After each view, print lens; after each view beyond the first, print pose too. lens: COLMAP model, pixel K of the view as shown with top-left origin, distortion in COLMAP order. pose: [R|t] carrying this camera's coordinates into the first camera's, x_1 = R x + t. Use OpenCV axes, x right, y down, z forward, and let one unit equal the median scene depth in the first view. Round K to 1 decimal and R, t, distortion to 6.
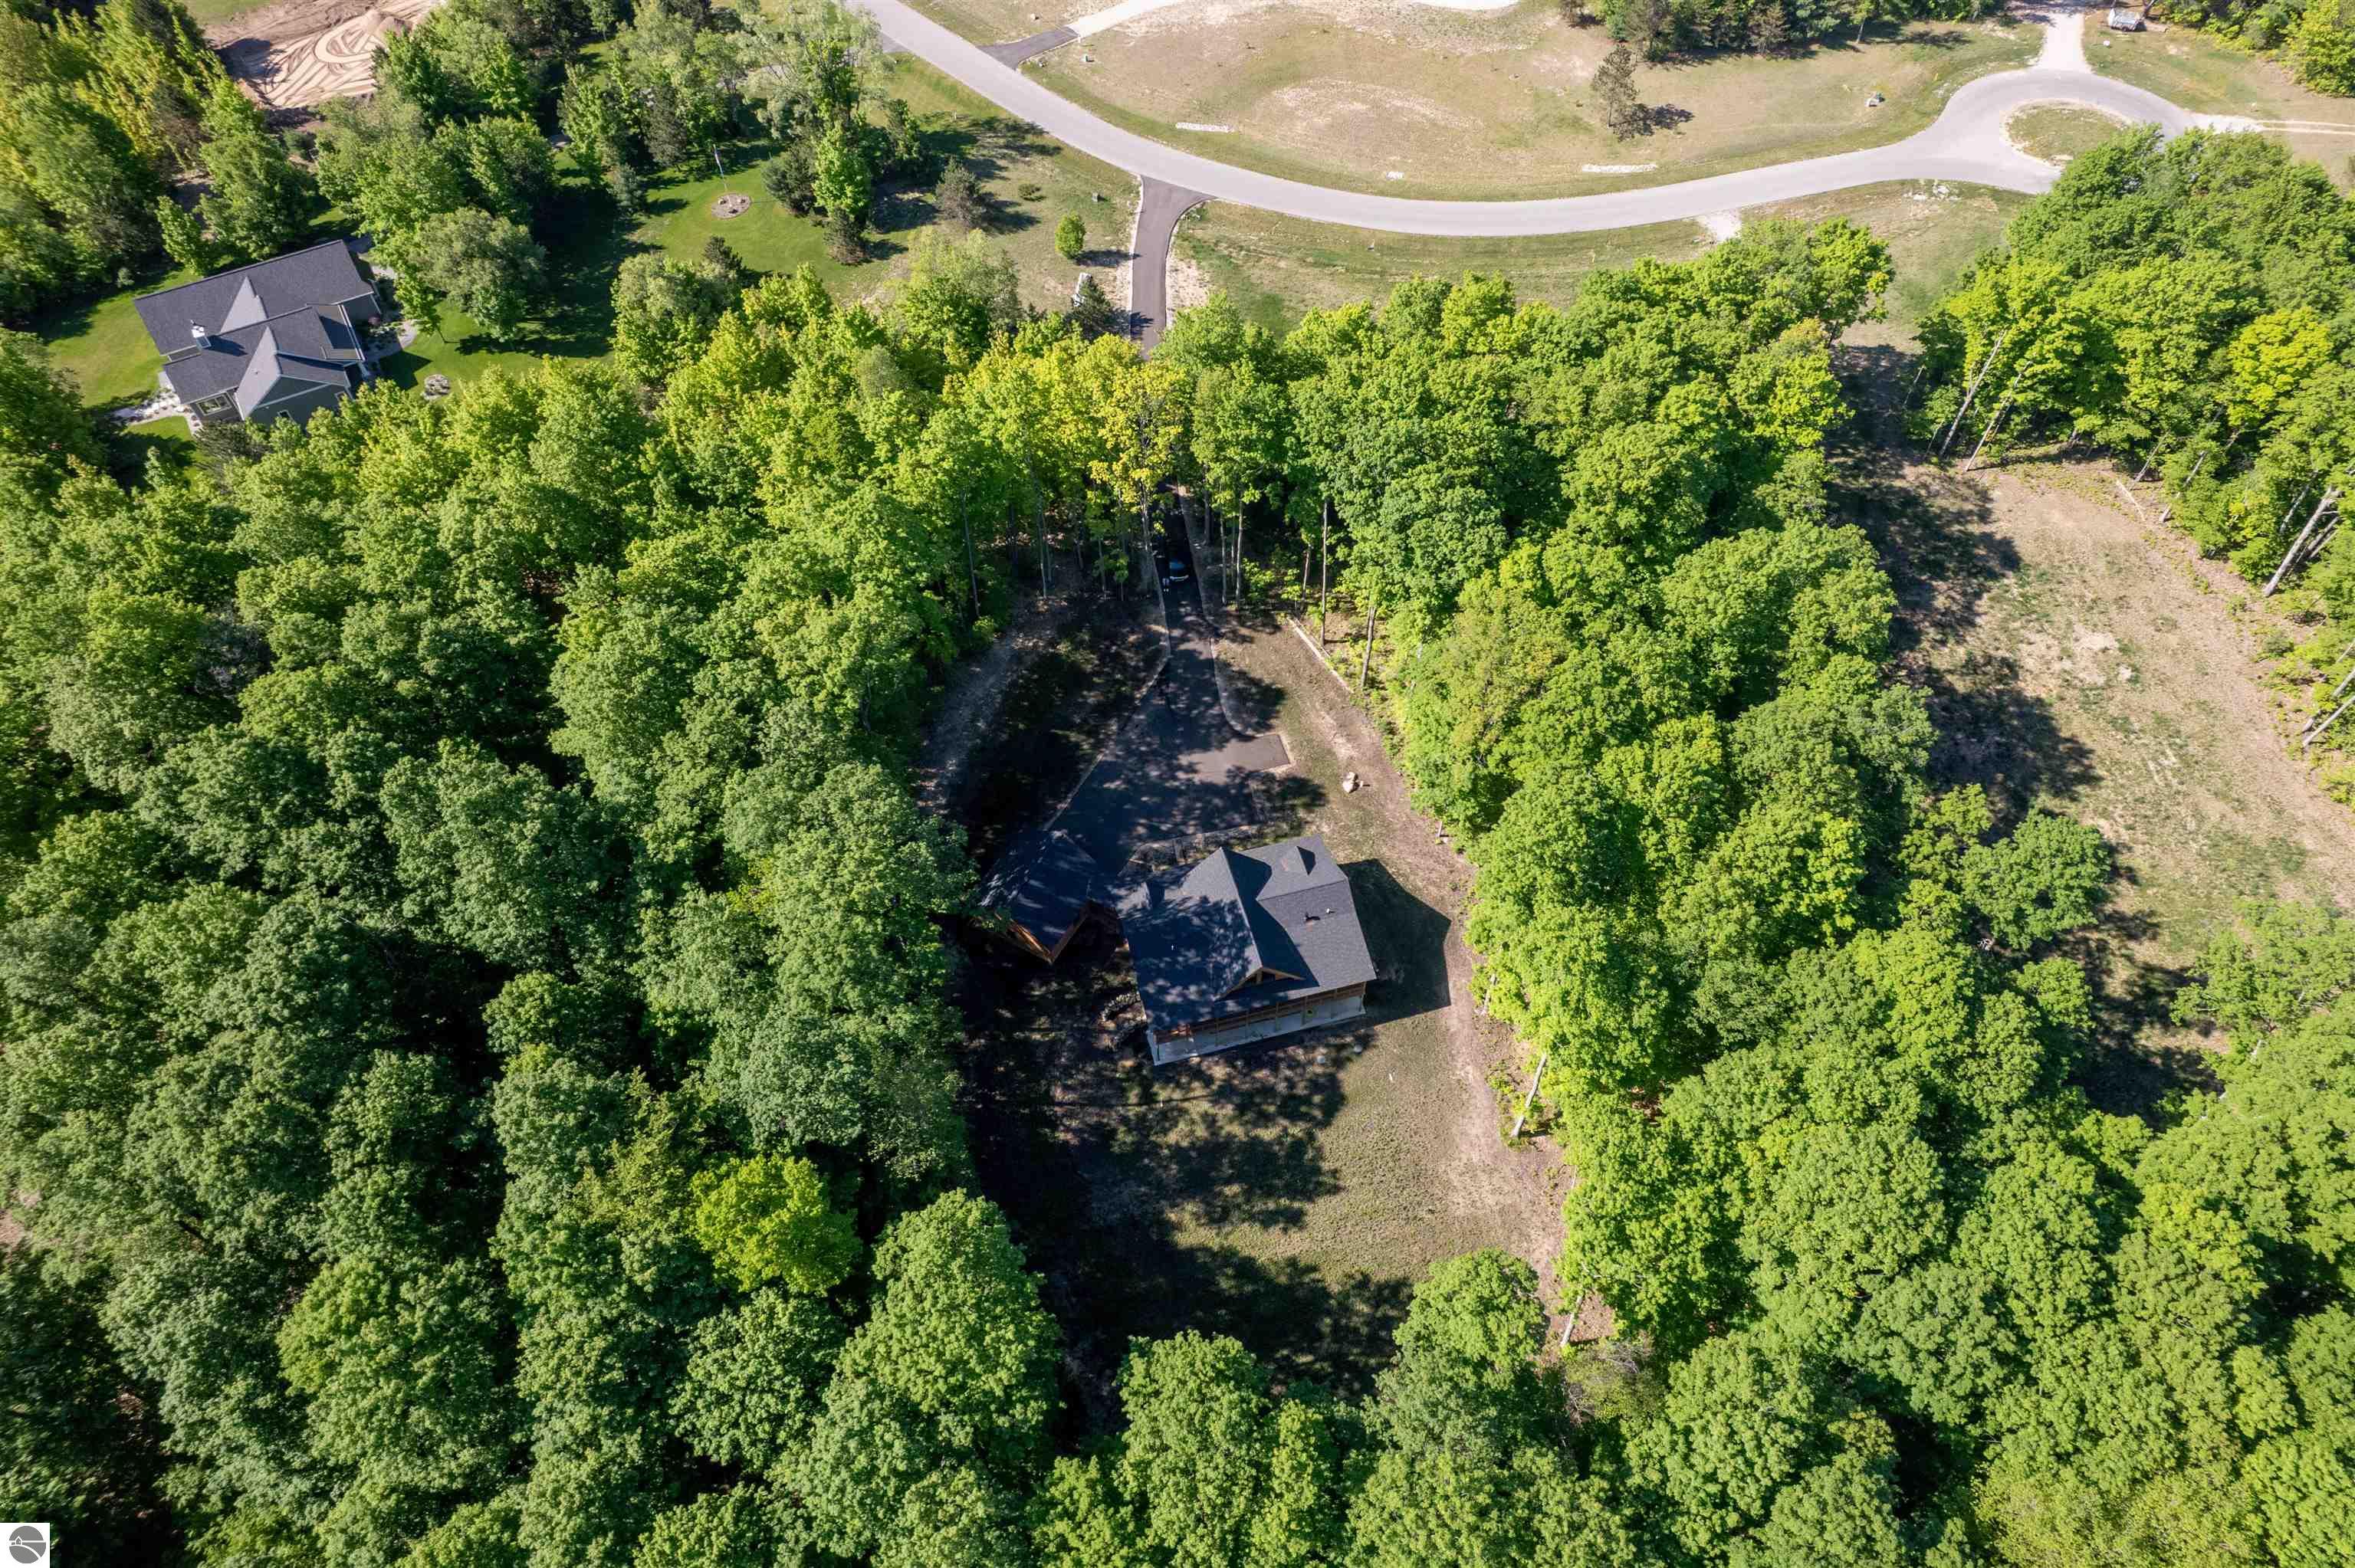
lens RADIAL K [[1525.8, 0, 1172.2], [0, 1525.8, 793.7], [0, 0, 1]] dist [-0.062142, 0.065172]
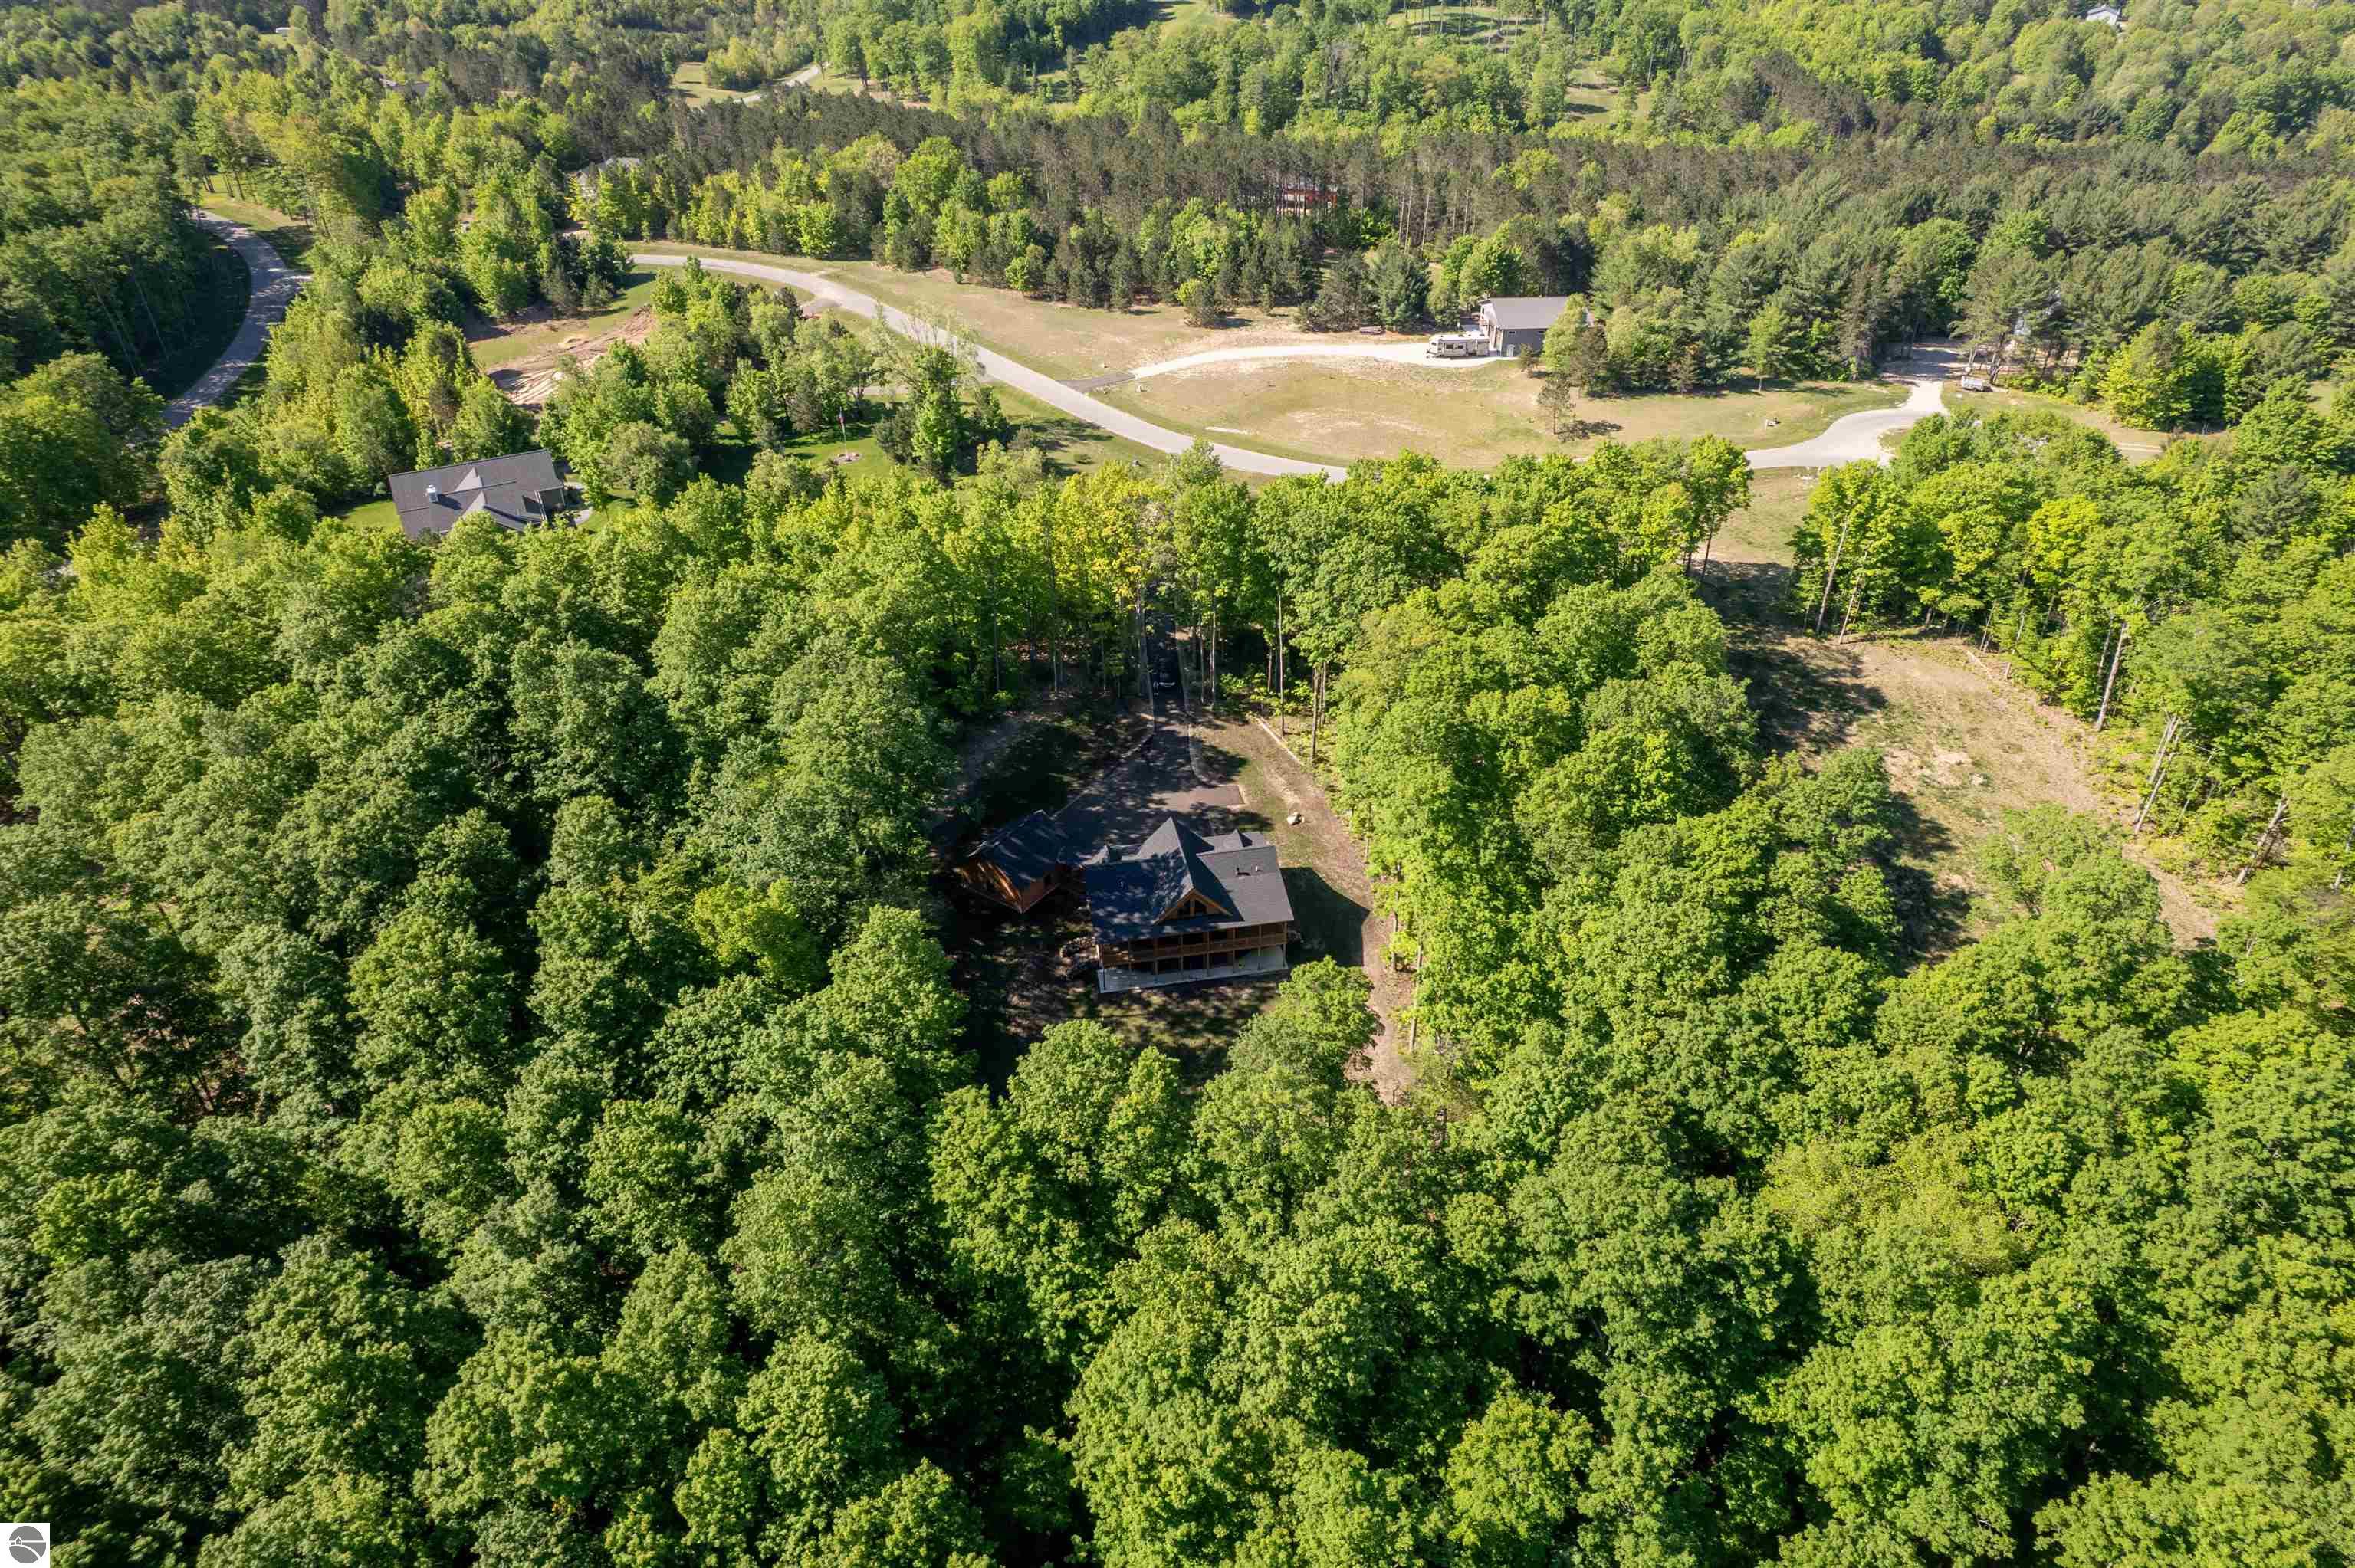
lens RADIAL K [[1525.8, 0, 1174.1], [0, 1525.8, 772.7], [0, 0, 1]] dist [-0.062142, 0.065172]
pose [[0.997037, 0.042065, -0.064398, 0.097996], [-0.061657, 0.937626, -0.342135, 0.366988], [0.045990, 0.345092, 0.937442, -0.119915]]
